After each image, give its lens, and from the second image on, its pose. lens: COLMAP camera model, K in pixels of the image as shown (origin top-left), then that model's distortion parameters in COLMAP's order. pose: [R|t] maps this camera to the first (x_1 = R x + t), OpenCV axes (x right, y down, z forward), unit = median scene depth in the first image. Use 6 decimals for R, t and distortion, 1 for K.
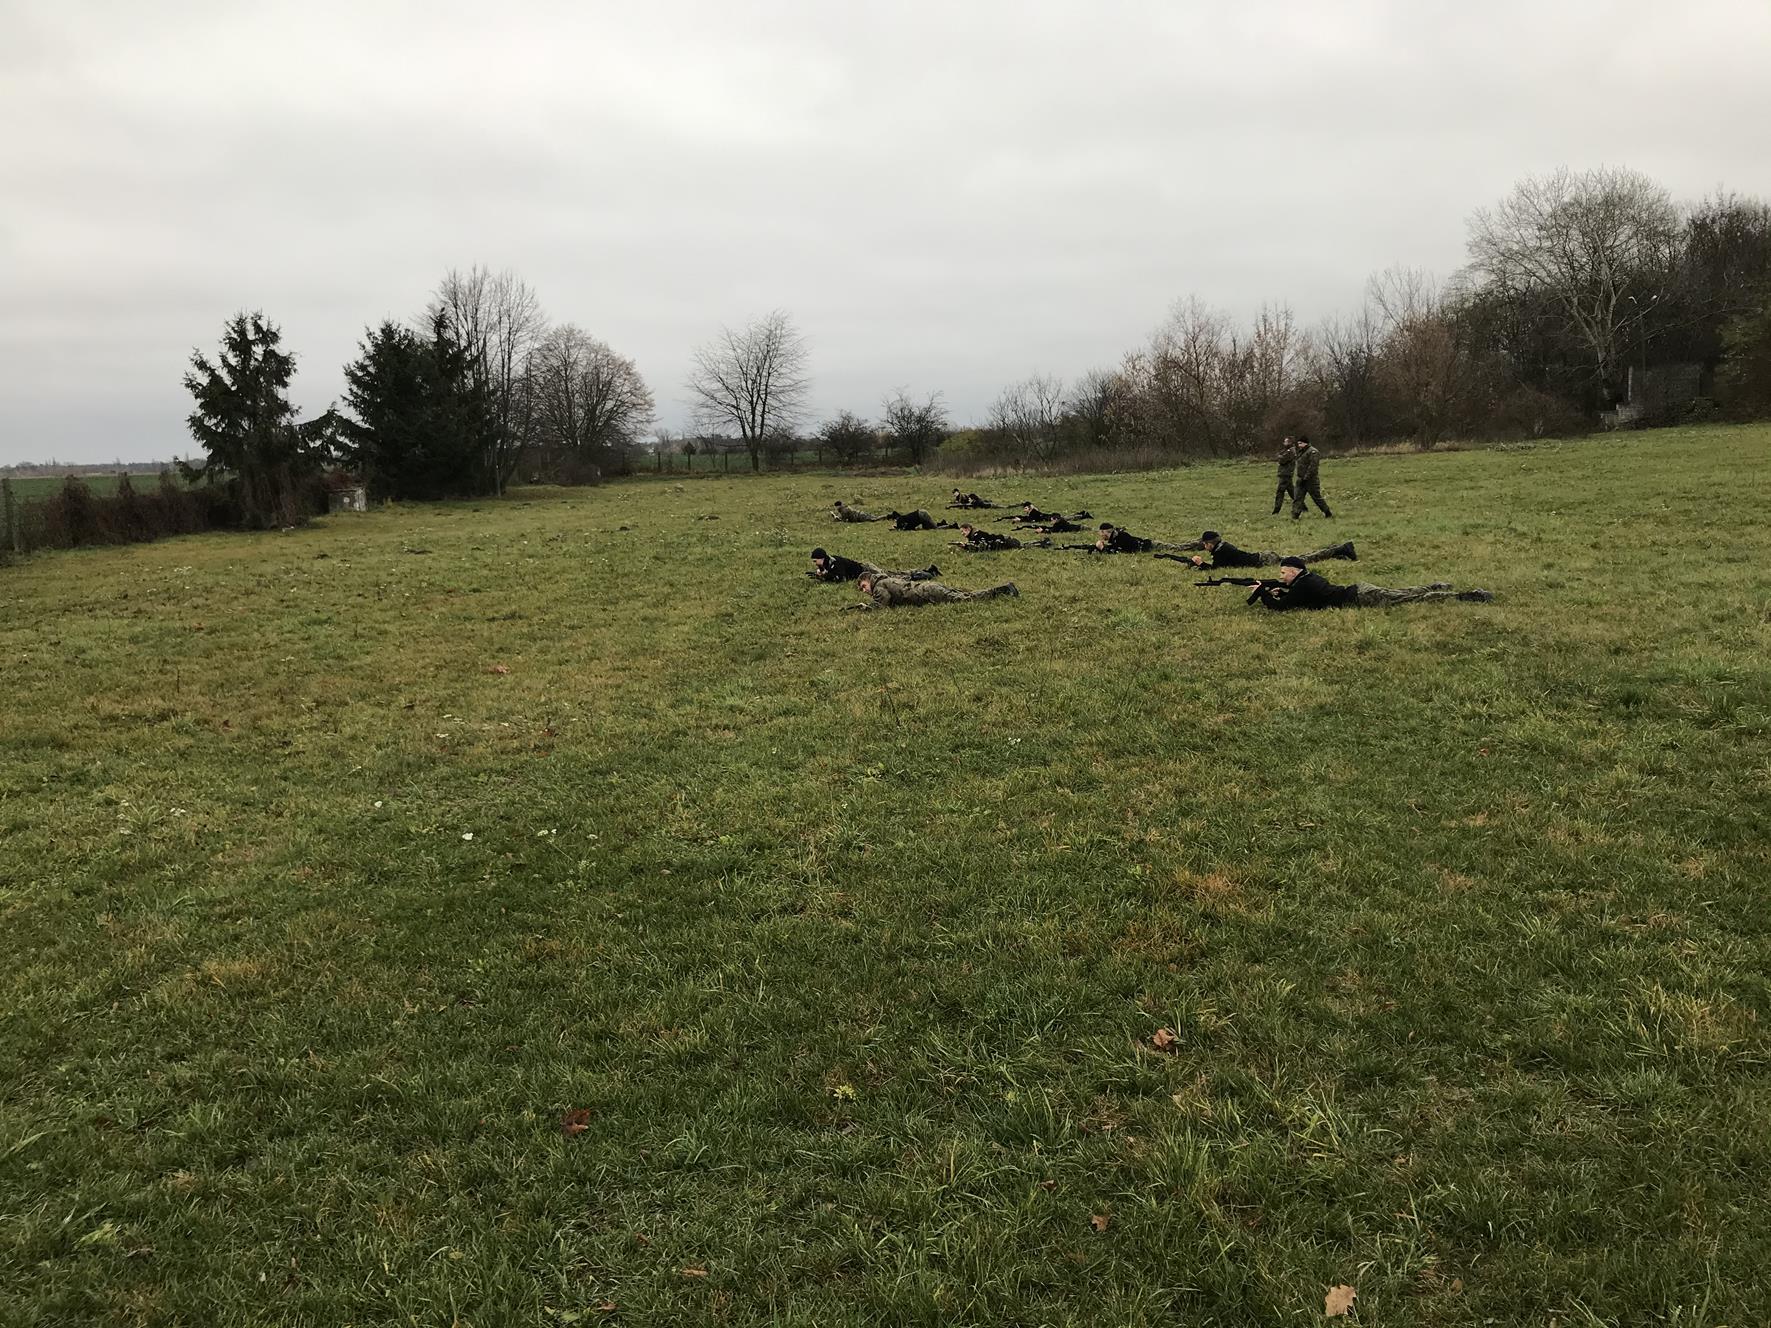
lens RADIAL K [[1429.4, 0, 875.6], [0, 1429.4, 658.5], [0, 0, 1]] dist [0.002674, -0.015559]
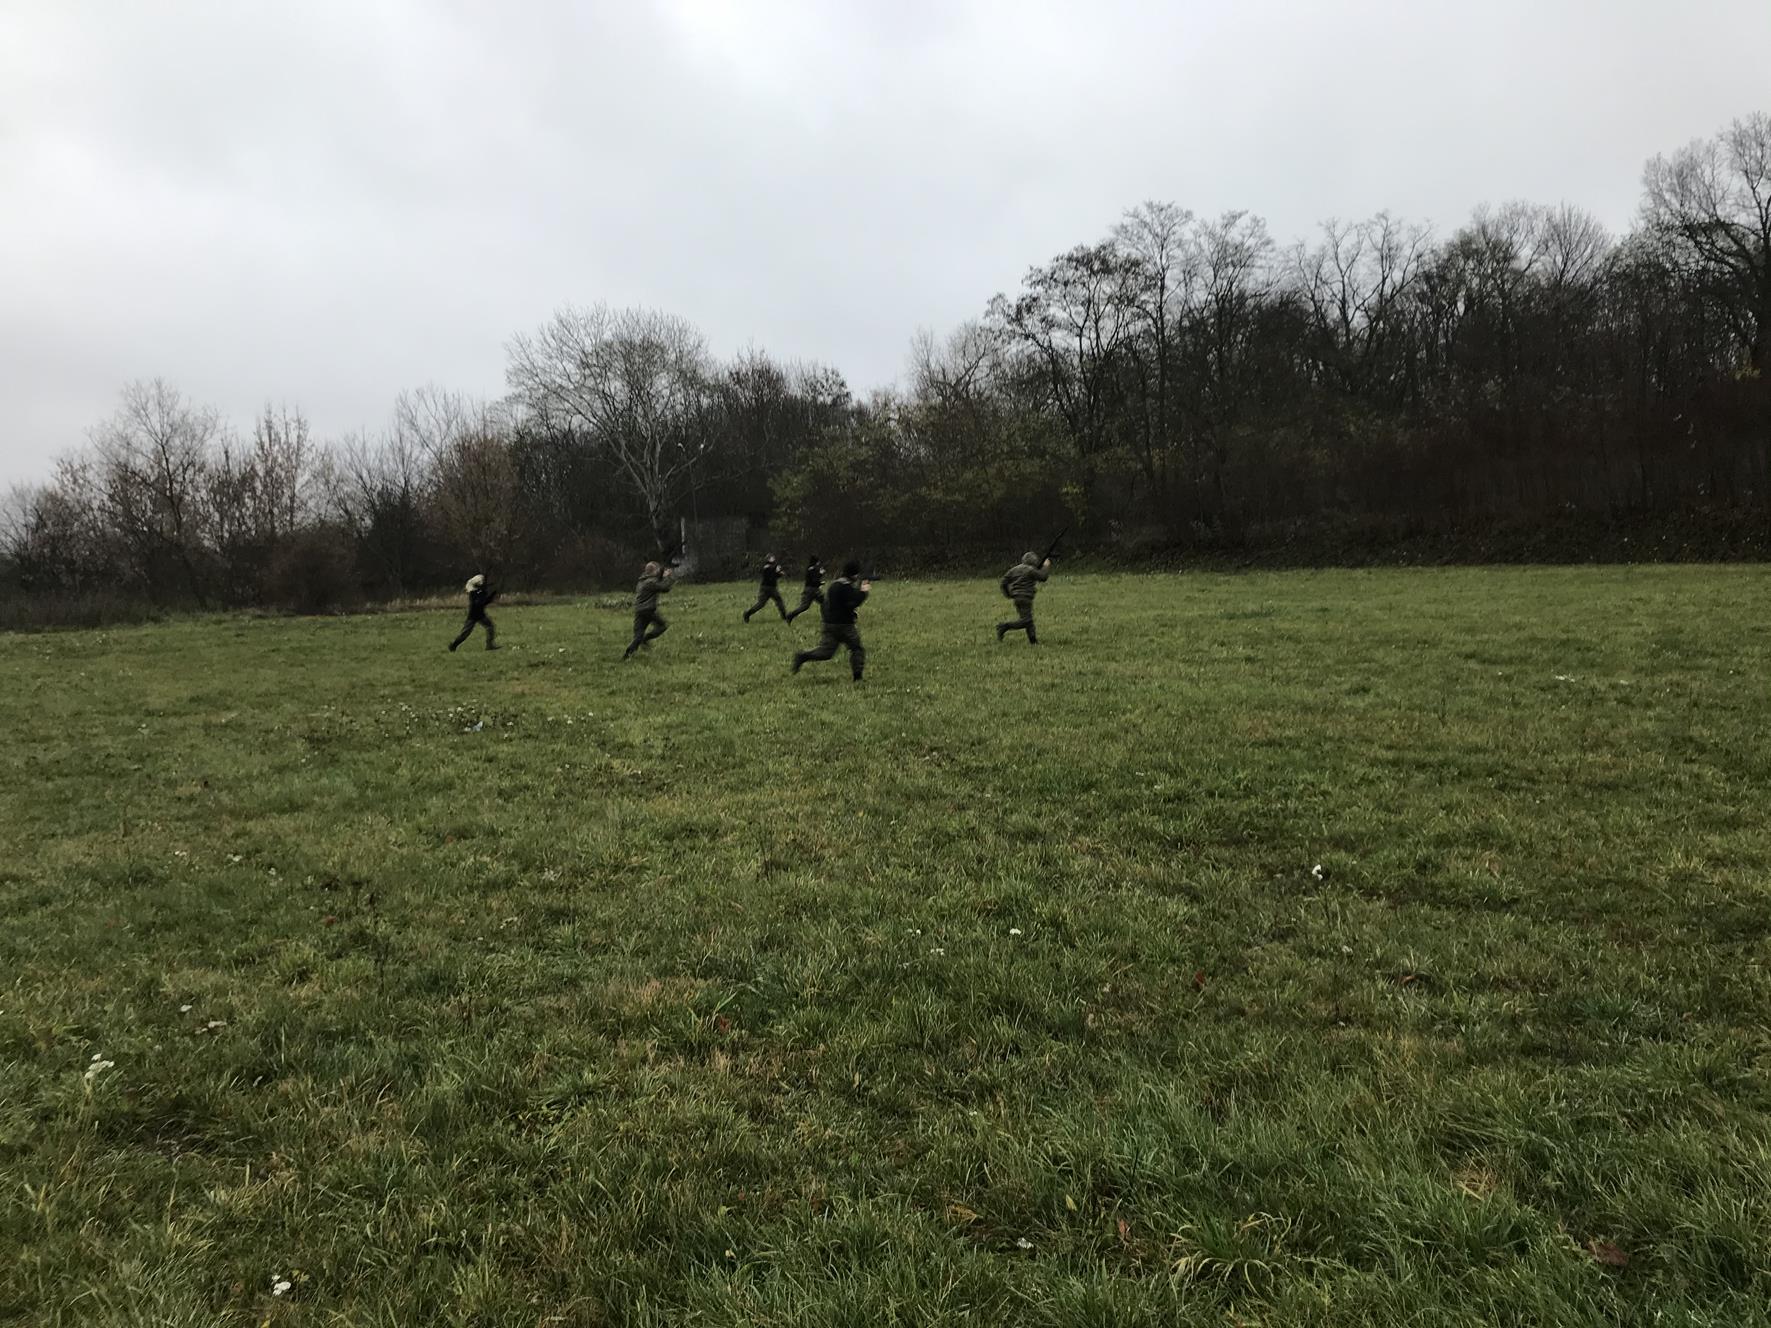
lens RADIAL K [[1429.4, 0, 875.6], [0, 1429.4, 658.5], [0, 0, 1]] dist [0.002674, -0.015559]
pose [[0.790076, -0.010389, 0.612920, 0.062875], [0.073948, 0.994170, -0.078469, -0.034287], [-0.608532, 0.107321, 0.786239, 0.229194]]
